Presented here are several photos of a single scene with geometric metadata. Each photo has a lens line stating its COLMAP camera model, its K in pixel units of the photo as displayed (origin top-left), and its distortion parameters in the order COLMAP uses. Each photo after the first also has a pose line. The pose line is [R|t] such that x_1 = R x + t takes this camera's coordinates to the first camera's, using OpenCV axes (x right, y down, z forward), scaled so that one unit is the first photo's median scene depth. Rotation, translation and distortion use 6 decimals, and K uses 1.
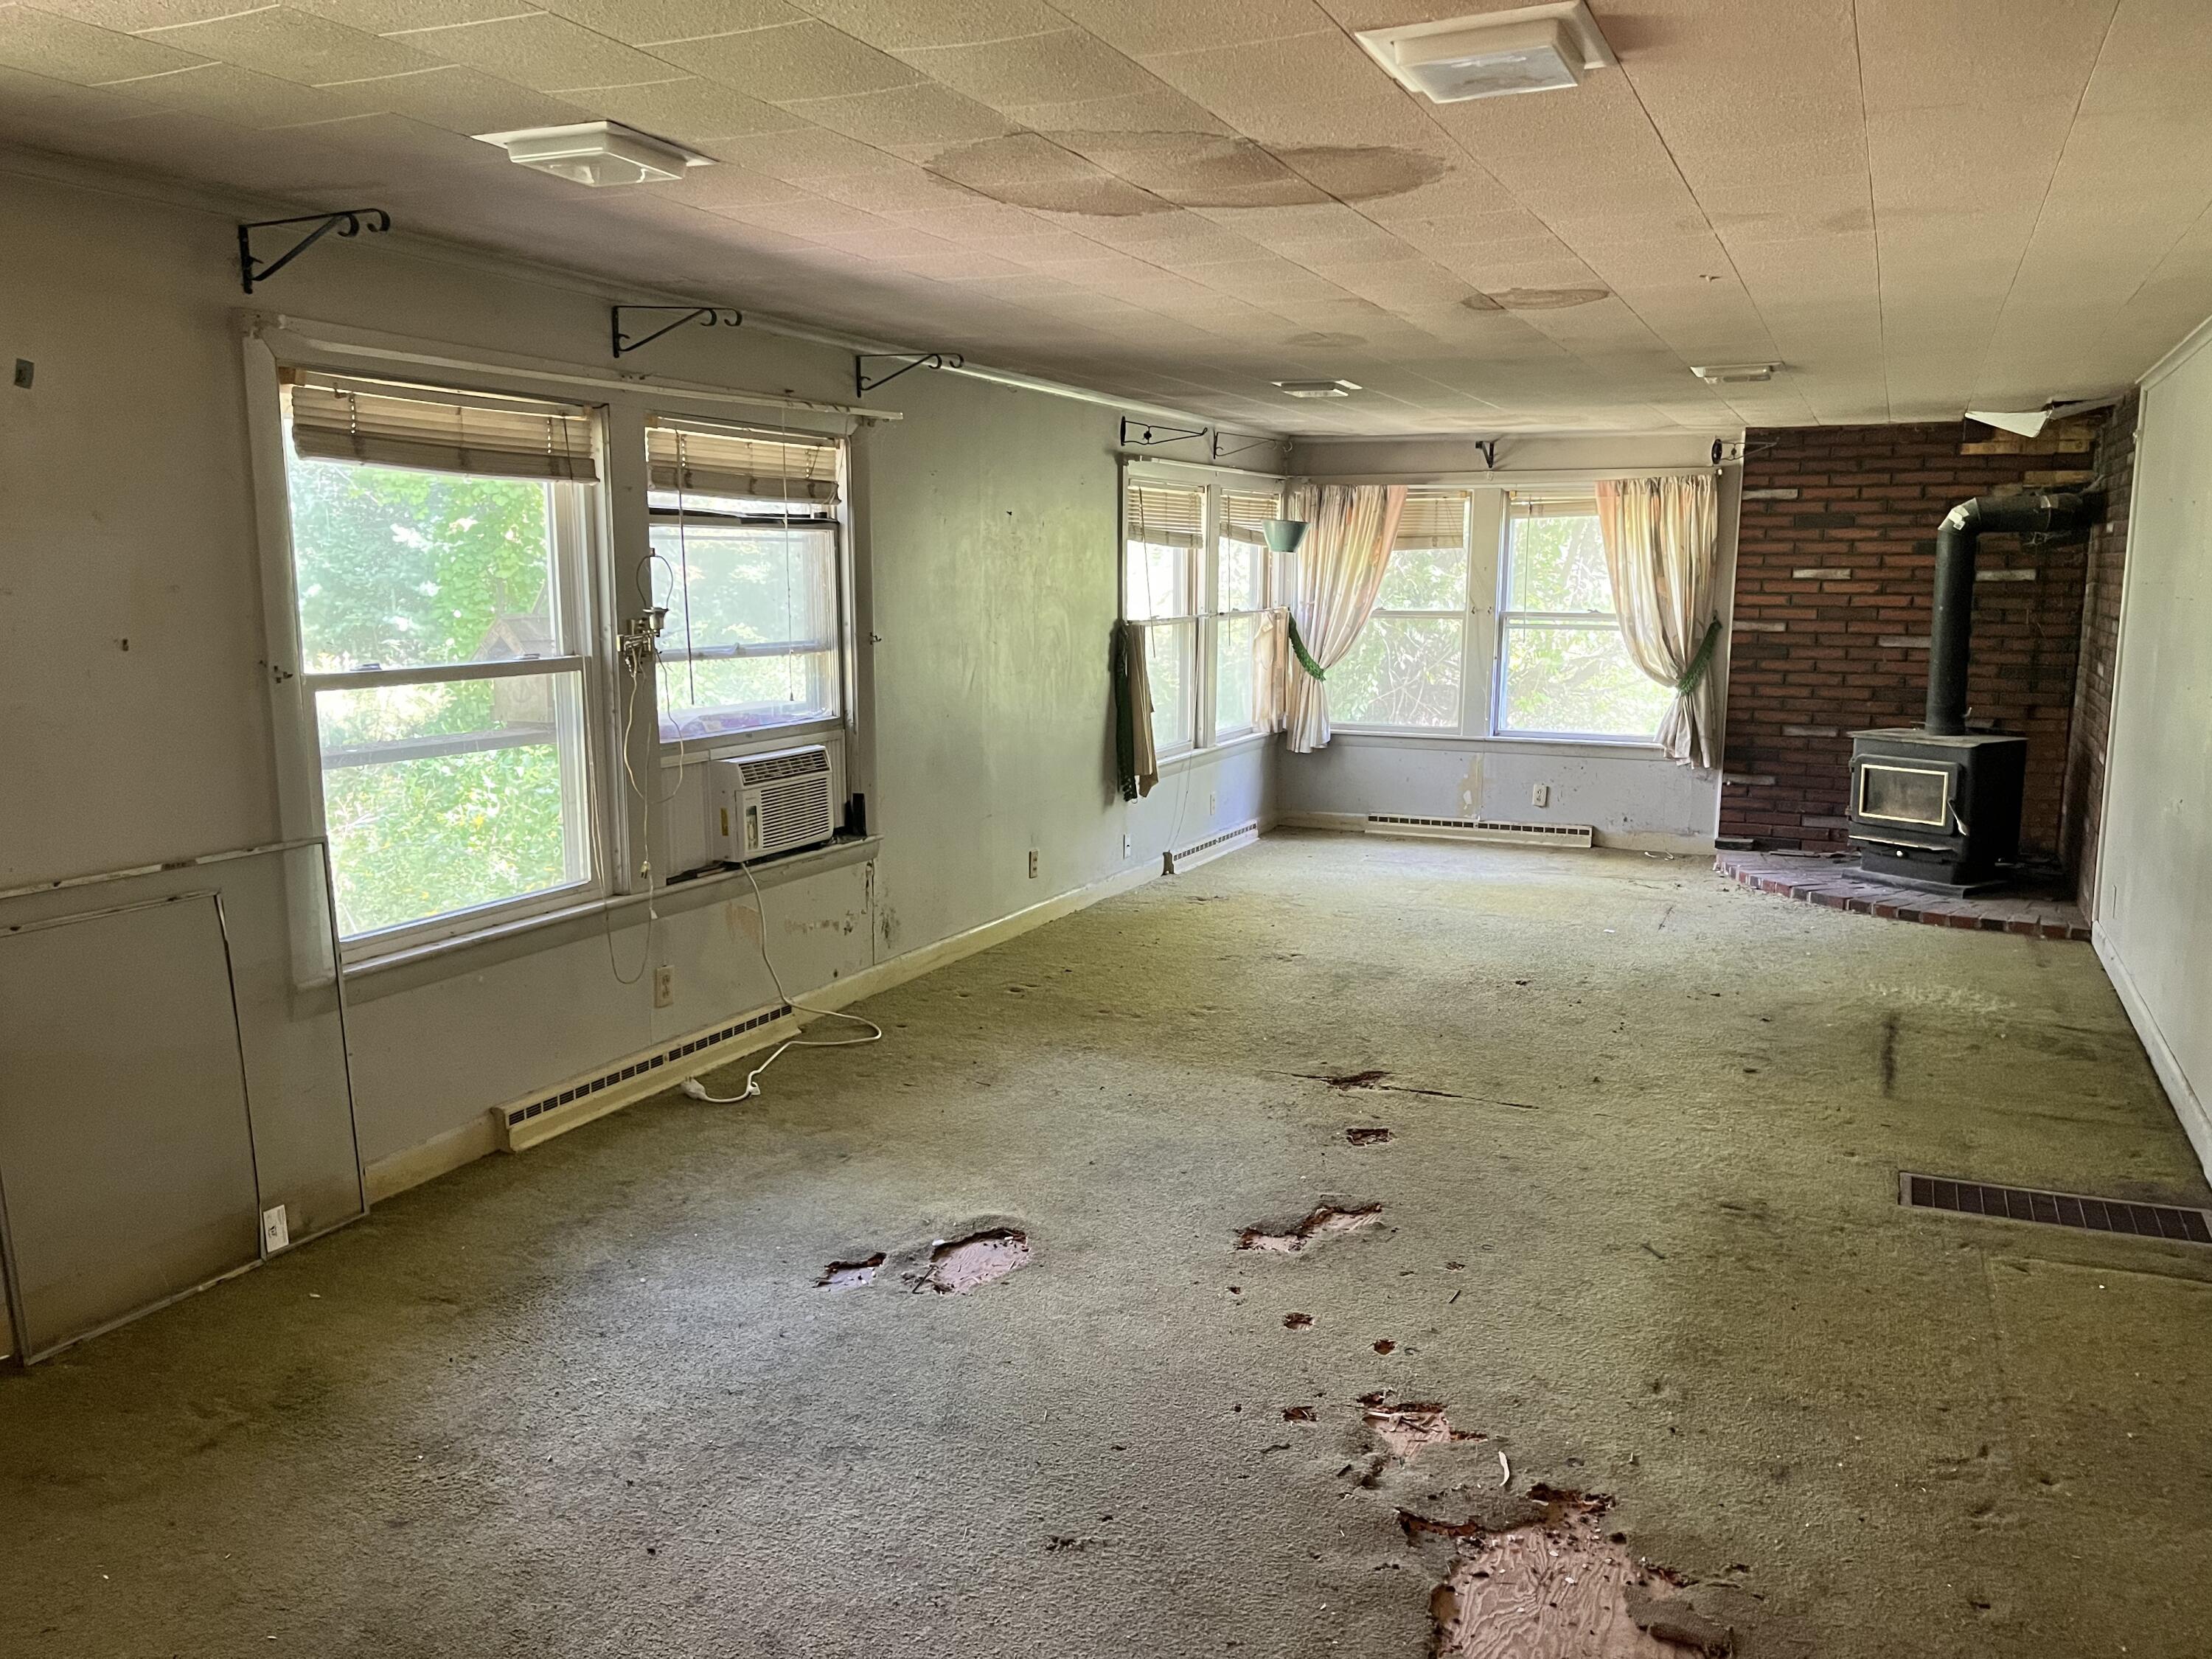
lens RADIAL K [[1691.3, 0, 1107.3], [0, 1691.3, 834.8], [0, 0, 1]] dist [0.029272, -0.015638]
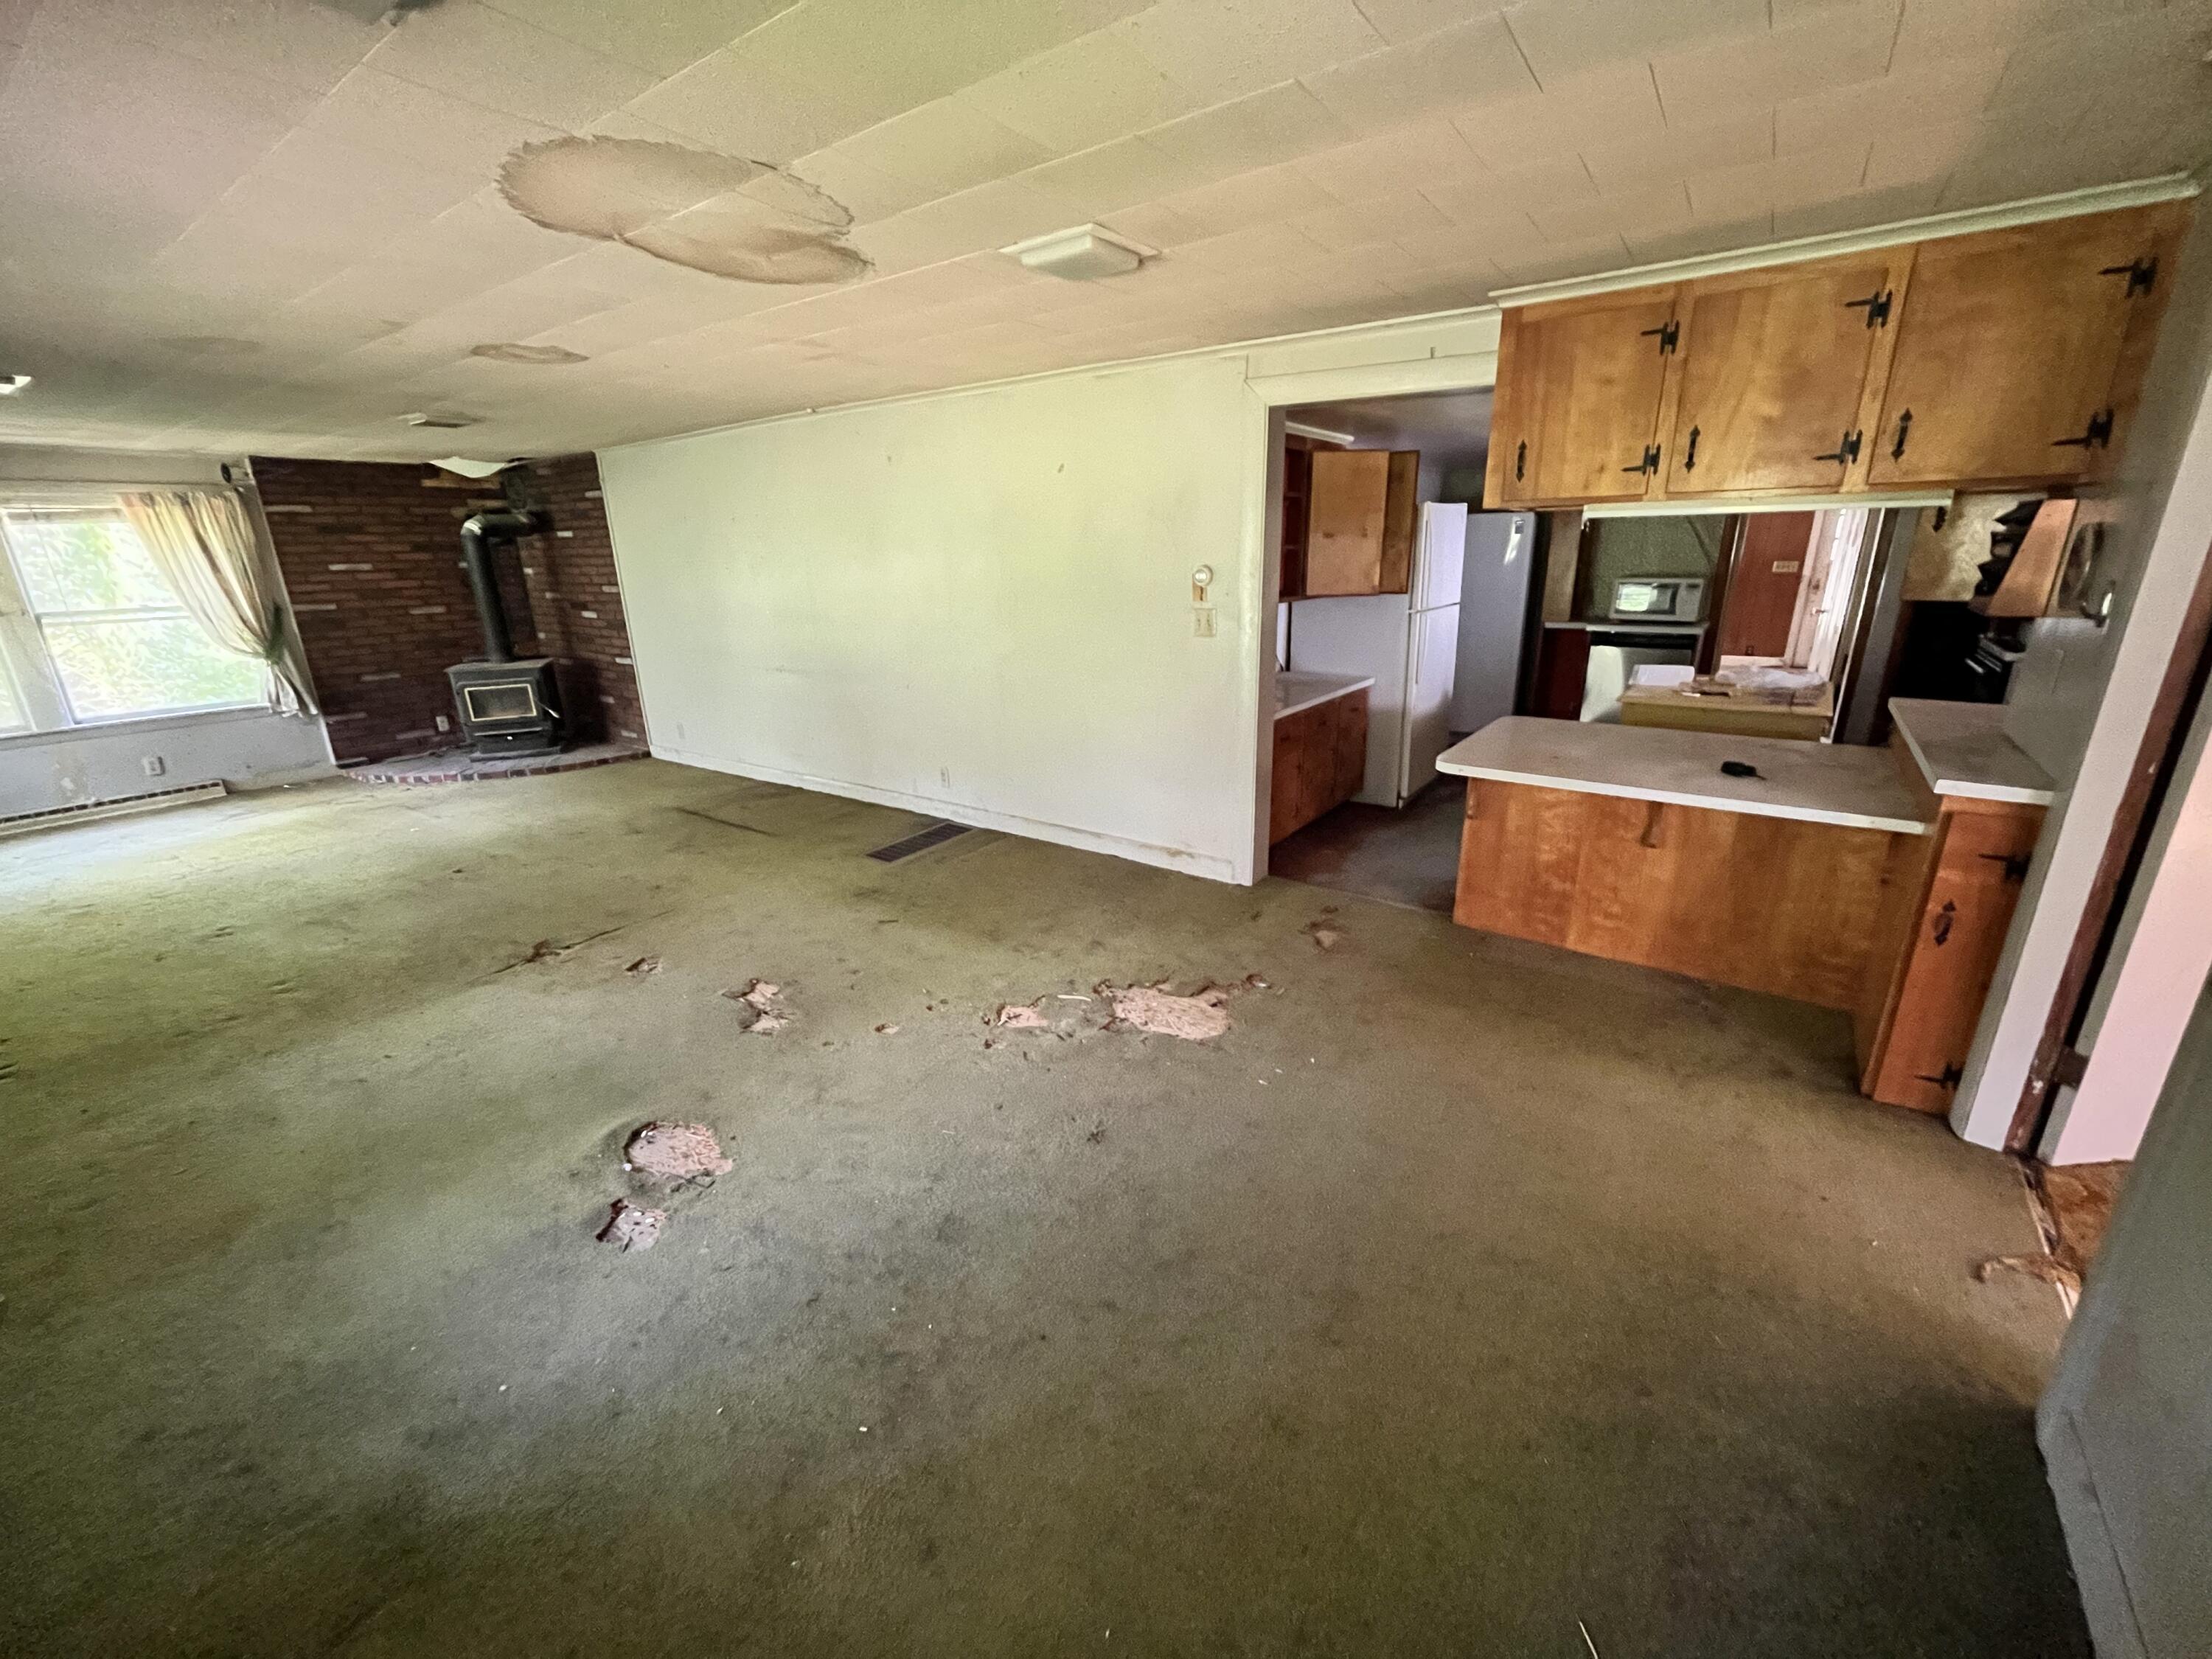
lens RADIAL K [[889.9, 0, 1110.0], [0, 889.9, 825.5], [0, 0, 1]] dist [0.000346, -0.000121]
pose [[0.185101, -0.304836, 0.934244, -0.253670], [0.177443, 0.945414, 0.273324, -0.040988], [-0.966567, 0.115182, 0.229088, 0.245231]]
